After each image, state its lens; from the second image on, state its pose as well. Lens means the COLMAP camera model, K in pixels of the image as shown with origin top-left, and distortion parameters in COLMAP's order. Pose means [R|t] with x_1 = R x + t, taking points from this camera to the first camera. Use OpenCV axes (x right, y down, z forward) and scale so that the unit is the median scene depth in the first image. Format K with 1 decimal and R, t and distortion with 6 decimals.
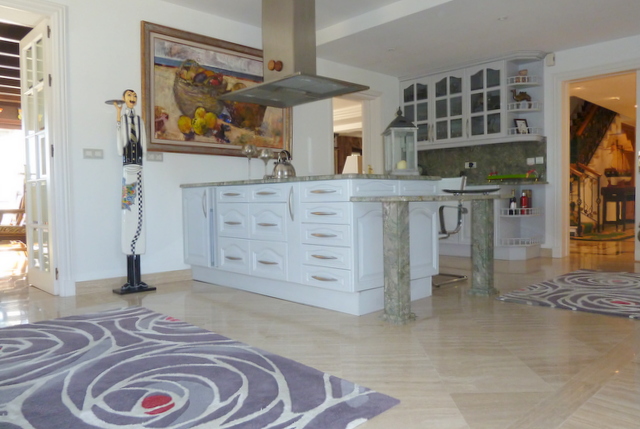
lens RADIAL K [[499.6, 0, 320.0], [0, 499.6, 214.5], [0, 0, 1]] dist [0.006531, 0.001066]
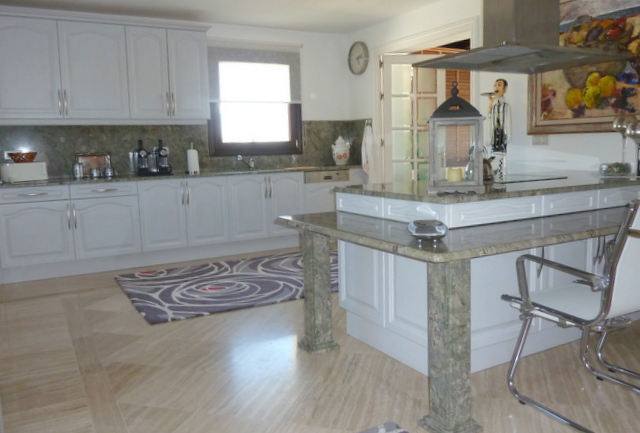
lens RADIAL K [[538.7, 0, 320.0], [0, 538.7, 216.5], [0, 0, 1]] dist [-0.009868, -0.003809]
pose [[-0.233691, 0.158582, -0.959292, 0.716596], [0.016810, 0.987121, 0.159088, -0.134149], [0.972166, 0.021052, -0.233347, 0.794775]]
